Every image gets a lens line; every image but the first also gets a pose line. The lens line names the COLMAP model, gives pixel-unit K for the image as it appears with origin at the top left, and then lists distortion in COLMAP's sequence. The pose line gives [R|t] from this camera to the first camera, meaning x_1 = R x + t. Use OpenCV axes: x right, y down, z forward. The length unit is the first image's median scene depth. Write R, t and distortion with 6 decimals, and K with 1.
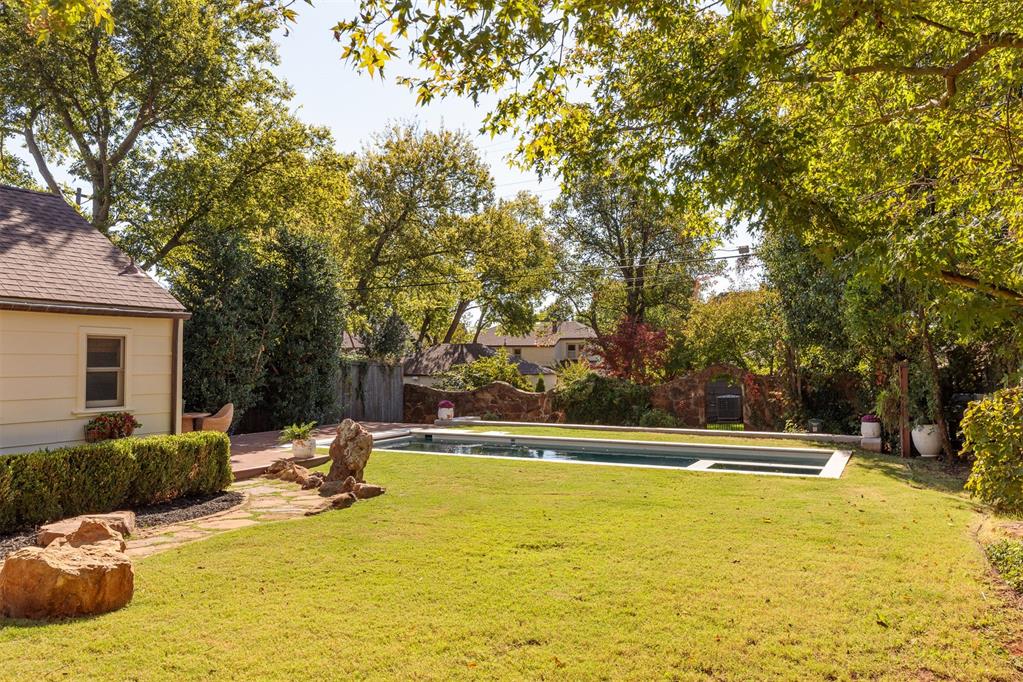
lens RADIAL K [[714.2, 0, 512.6], [0, 714.2, 341.8], [0, 0, 1]] dist [-0.001742, 0.000222]
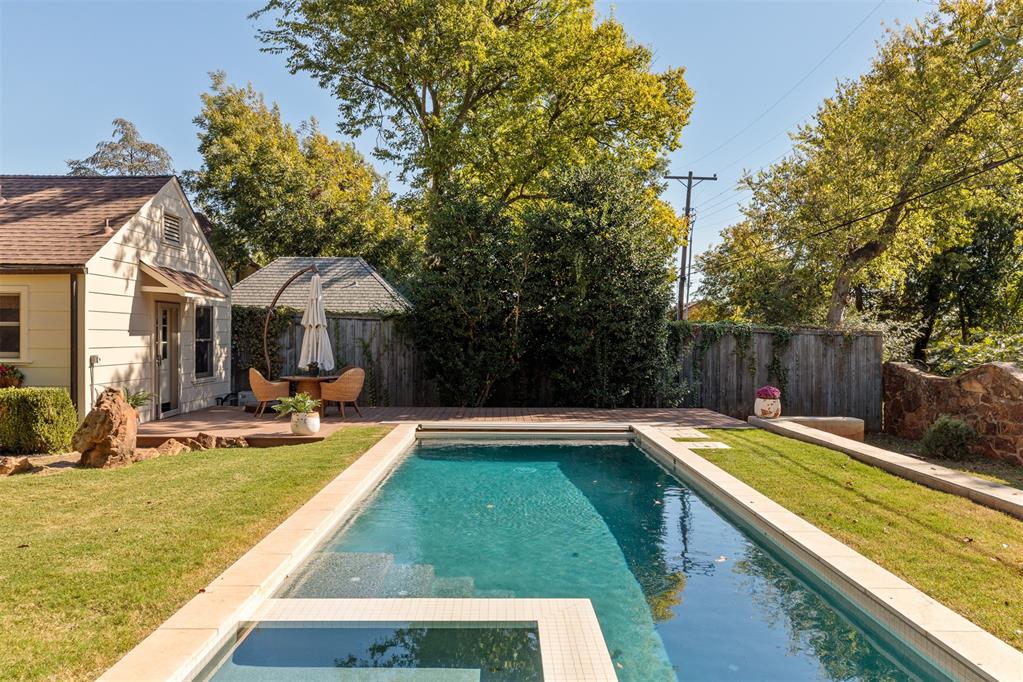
lens RADIAL K [[714.2, 0, 514.3], [0, 714.2, 340.8], [0, 0, 1]] dist [-0.001742, 0.000222]
pose [[0.502046, 0.006654, -0.864815, 0.272607], [0.019415, 0.999632, 0.018962, 0.020888], [0.864623, -0.026310, 0.501732, 0.401464]]
